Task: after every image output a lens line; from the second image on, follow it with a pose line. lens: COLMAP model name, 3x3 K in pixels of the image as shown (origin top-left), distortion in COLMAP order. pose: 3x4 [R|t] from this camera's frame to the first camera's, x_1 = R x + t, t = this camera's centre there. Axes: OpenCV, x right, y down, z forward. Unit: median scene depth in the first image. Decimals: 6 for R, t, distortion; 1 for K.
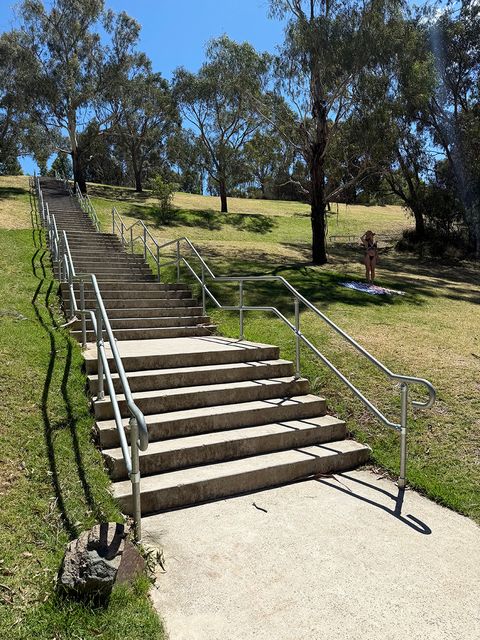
lens RADIAL K [[447.7, 0, 240.6], [0, 447.7, 320.1], [0, 0, 1]] dist [0.021208, -0.008563]
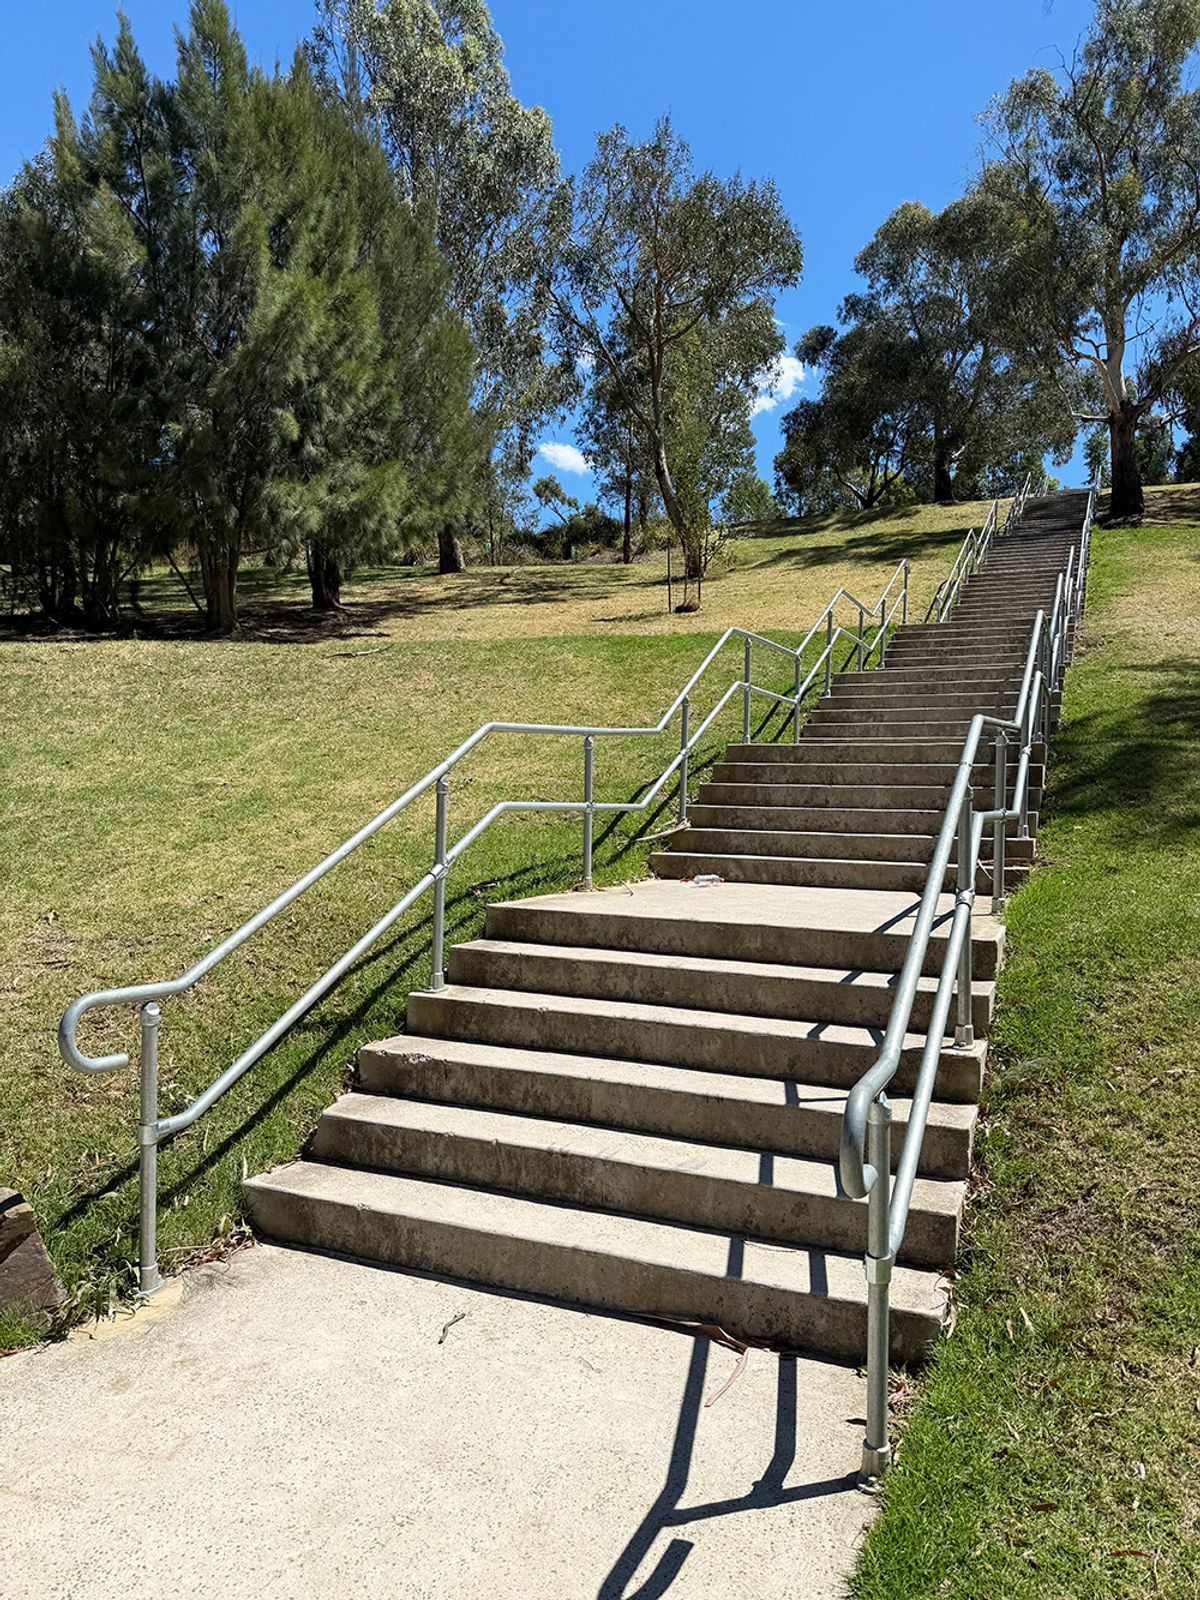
lens RADIAL K [[1119.2, 0, 601.0], [0, 1119.2, 799.0], [0, 0, 1]] dist [0.021208, -0.008563]
pose [[0.662374, 0.034010, -0.748401, 0.603293], [-0.064241, 0.997868, -0.011510, -0.015063], [0.746414, 0.055702, 0.663147, 0.334204]]
